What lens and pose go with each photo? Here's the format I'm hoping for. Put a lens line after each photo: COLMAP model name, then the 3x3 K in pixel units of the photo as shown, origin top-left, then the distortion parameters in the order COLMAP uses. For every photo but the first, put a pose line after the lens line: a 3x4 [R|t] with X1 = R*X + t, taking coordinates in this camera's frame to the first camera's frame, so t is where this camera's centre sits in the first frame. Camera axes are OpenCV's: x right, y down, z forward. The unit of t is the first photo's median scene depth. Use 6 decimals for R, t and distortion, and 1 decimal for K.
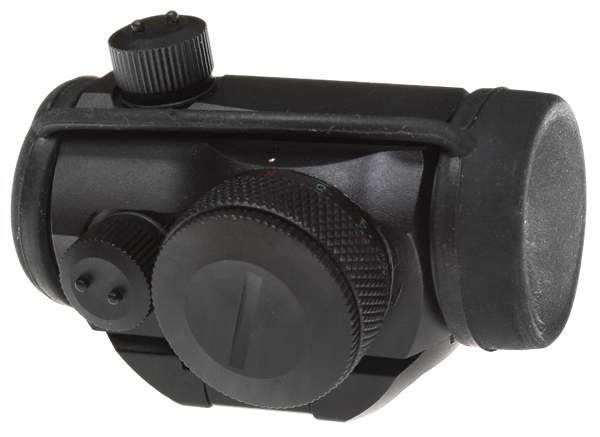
lens RADIAL K [[2020.1, 0, 302.8], [0, 2020.1, 220.5], [0, 0, 1]] dist [0.184087, 0.000000]
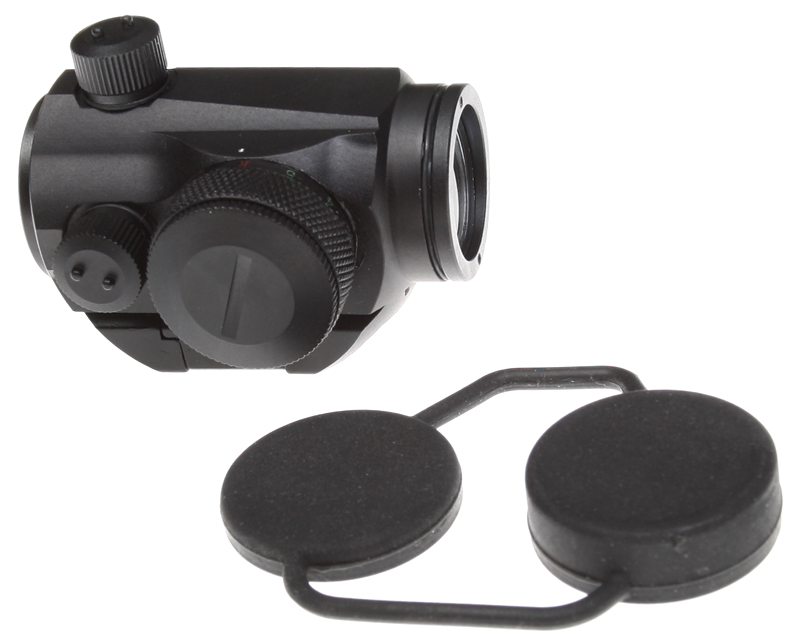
lens RADIAL K [[2947.5, 0, 398.6], [0, 2947.5, 322.3], [0, 0, 1]] dist [0.119514, 0.000000]
pose [[0.983665, -0.094443, 0.153242, -0.189217], [0.078375, 0.991088, 0.107713, -0.104707], [-0.162049, -0.093943, 0.982301, -0.631358]]
